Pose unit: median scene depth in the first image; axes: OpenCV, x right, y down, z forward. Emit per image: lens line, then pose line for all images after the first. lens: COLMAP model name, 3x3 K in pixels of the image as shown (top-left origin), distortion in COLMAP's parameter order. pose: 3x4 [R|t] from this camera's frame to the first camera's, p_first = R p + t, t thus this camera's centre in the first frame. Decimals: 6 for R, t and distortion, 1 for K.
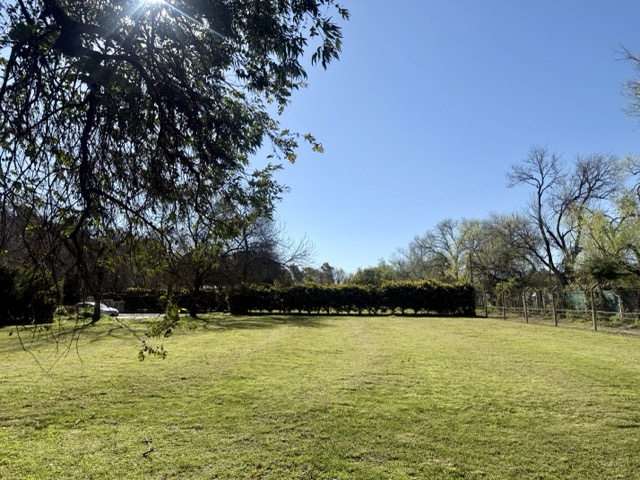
lens RADIAL K [[440.2, 0, 318.3], [0, 440.2, 236.6], [0, 0, 1]] dist [0.063600, -0.011178]
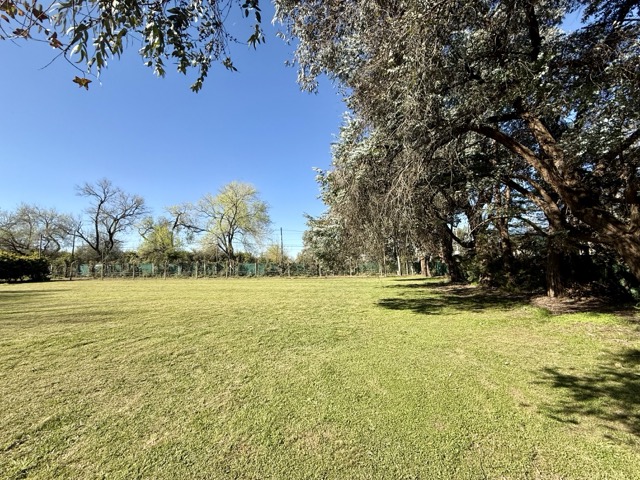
lens RADIAL K [[252.5, 0, 318.3], [0, 252.5, 239.6], [0, 0, 1]] dist [-0.002040, 0.000230]
pose [[-0.057711, 0.107703, 0.992507, -0.452701], [-0.128215, 0.985131, -0.114358, 0.031390], [-0.990066, -0.133854, -0.043044, 0.204225]]
